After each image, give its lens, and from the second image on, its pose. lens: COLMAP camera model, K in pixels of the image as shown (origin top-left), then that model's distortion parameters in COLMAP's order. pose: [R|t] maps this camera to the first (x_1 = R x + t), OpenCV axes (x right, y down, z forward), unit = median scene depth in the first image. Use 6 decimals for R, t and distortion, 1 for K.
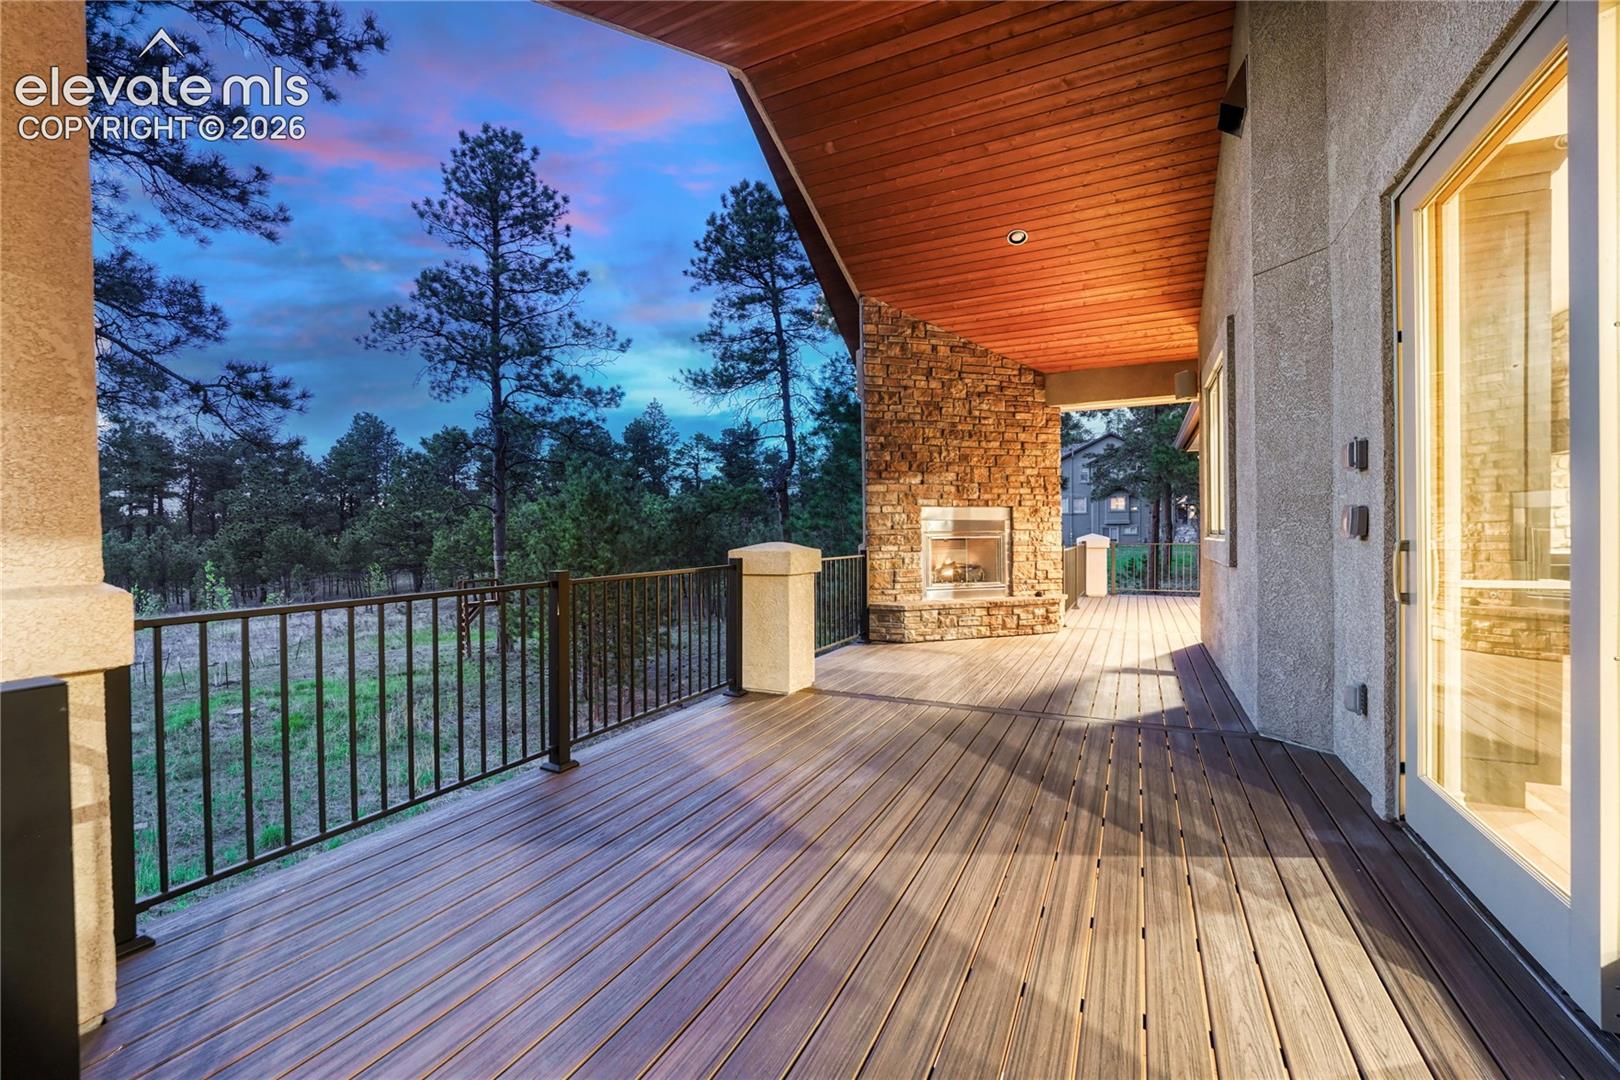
lens RADIAL K [[697.4, 0, 804.1], [0, 697.4, 547.4], [0, 0, 1]] dist [-0.009162, 0.003755]
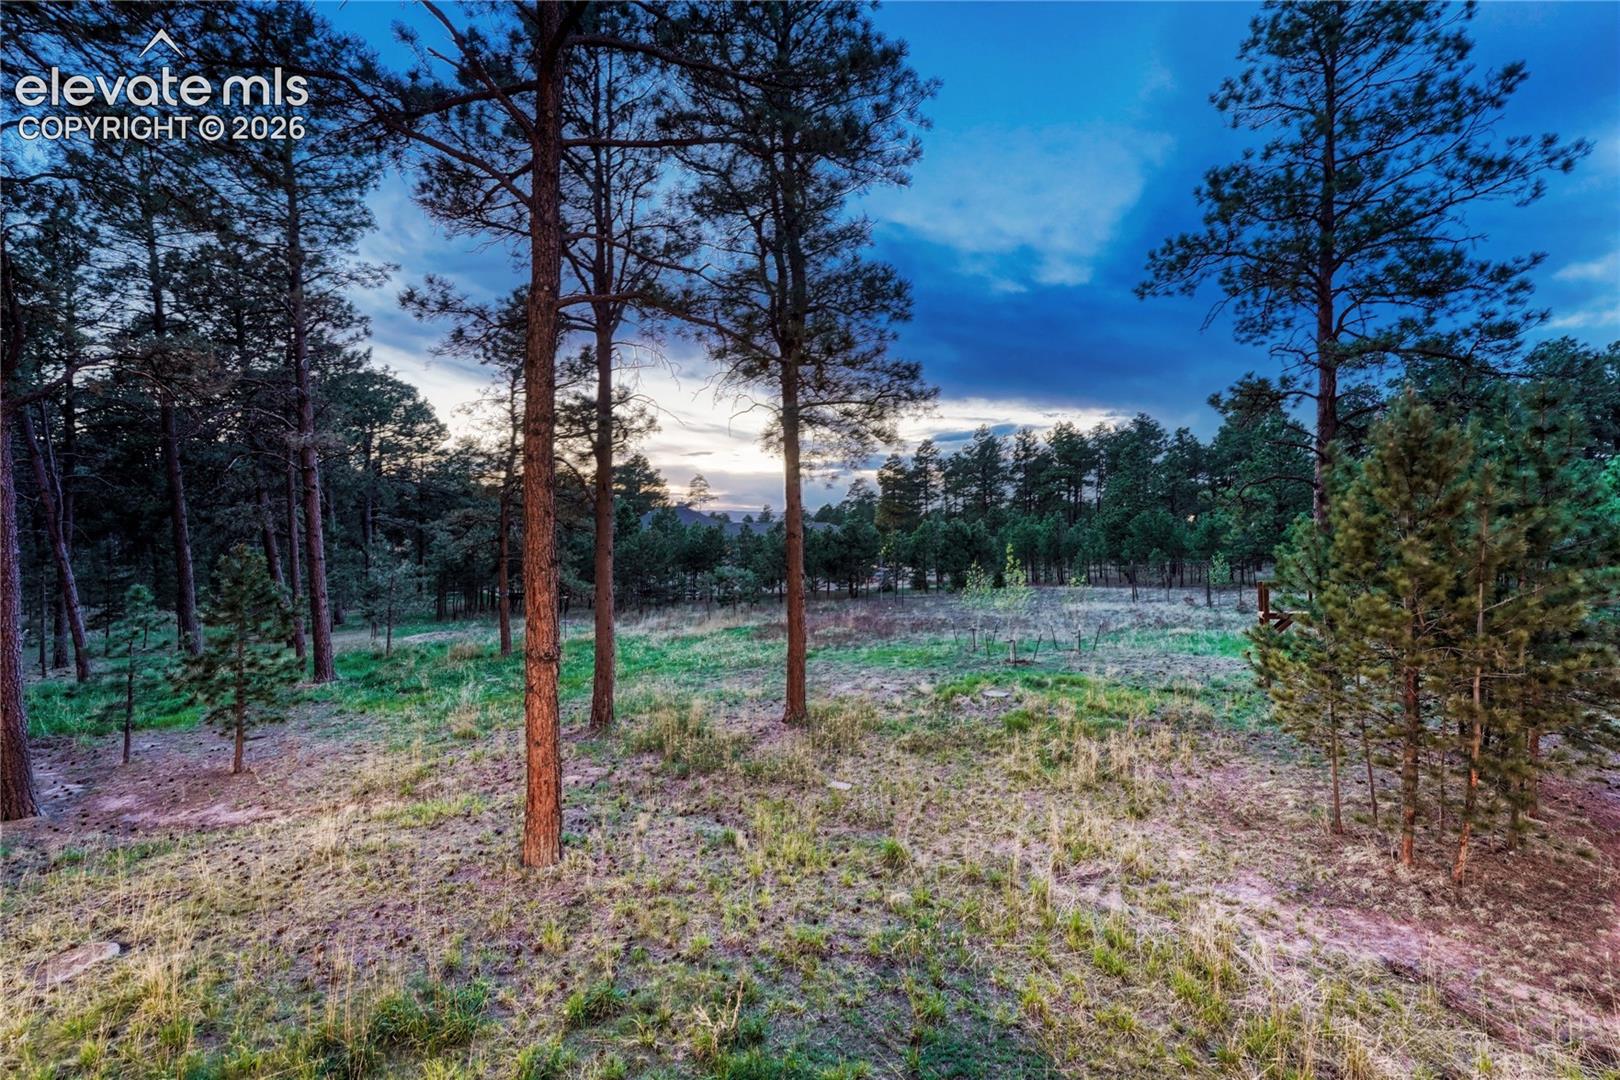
lens RADIAL K [[702.5, 0, 810.5], [0, 702.5, 545.3], [0, 0, 1]] dist [-0.004778, 0.001142]
pose [[0.383047, 0.040286, -0.922850, 0.043108], [-0.022050, 0.999163, 0.034465, -0.017739], [0.923466, 0.007147, 0.383614, 0.808440]]
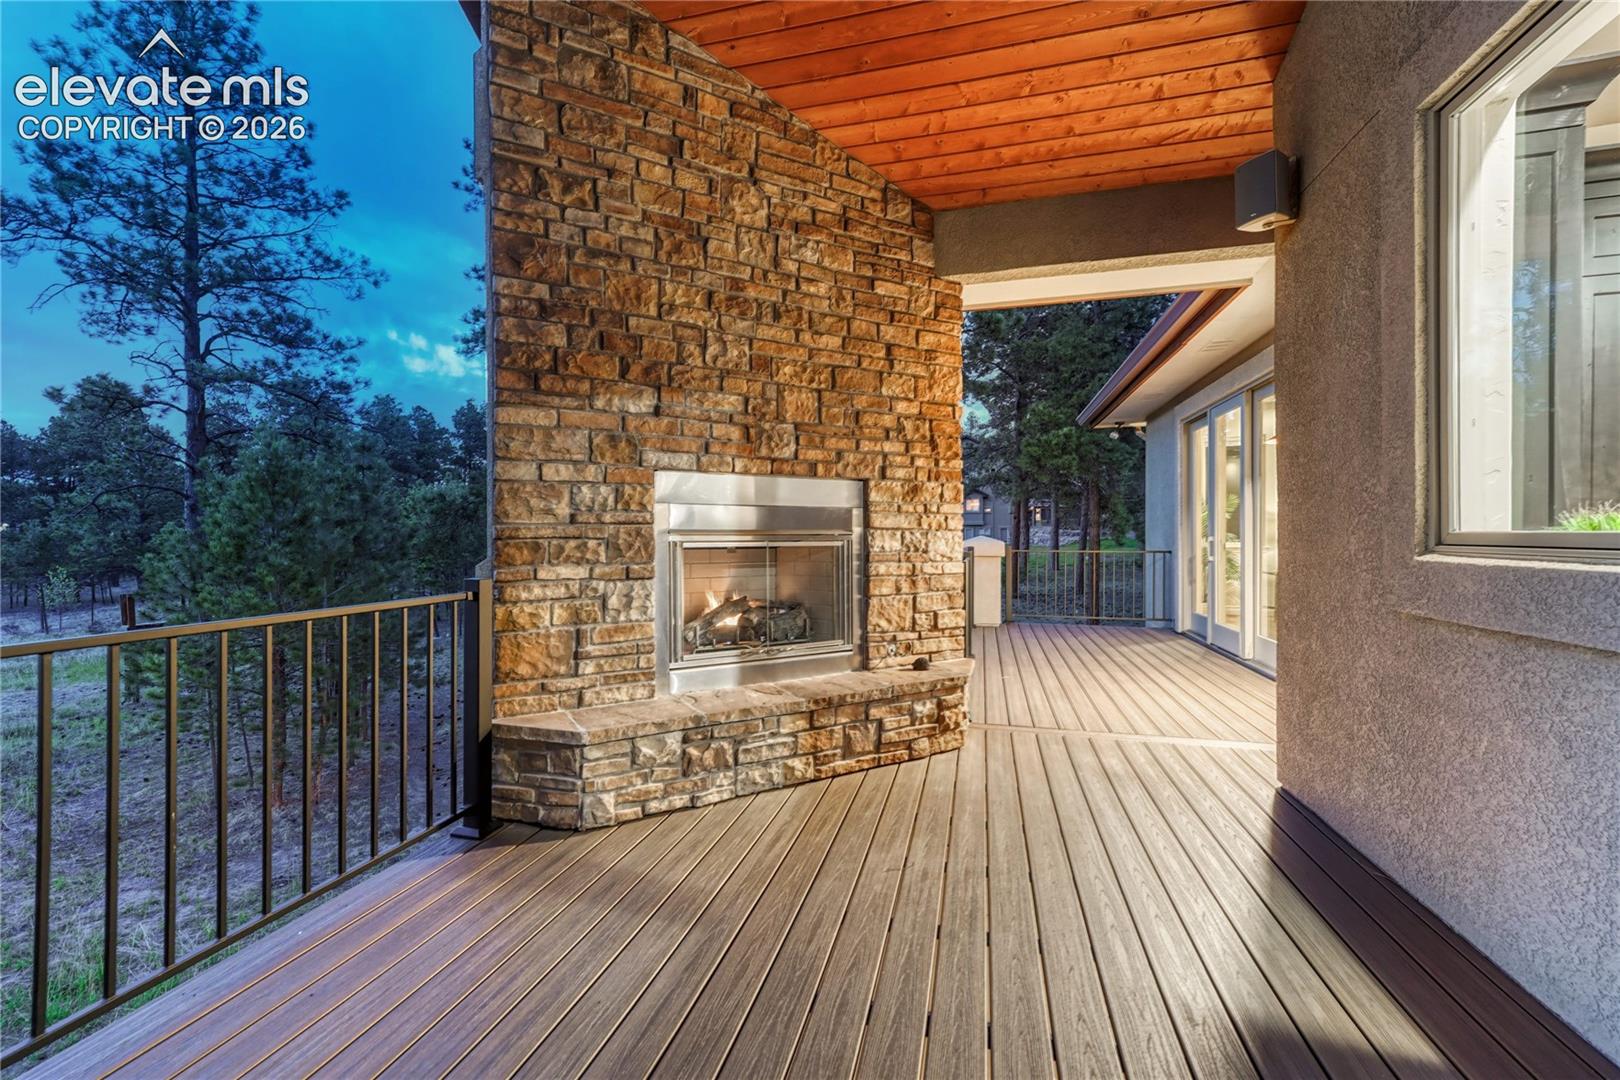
lens RADIAL K [[670.2, 0, 807.7], [0, 670.2, 531.0], [0, 0, 1]] dist [0.004837, 0.002448]
pose [[0.981349, 0.009643, 0.191994, 0.176474], [-0.005433, 0.999733, -0.022441, -0.013584], [-0.192159, 0.020979, 0.981139, 0.577279]]
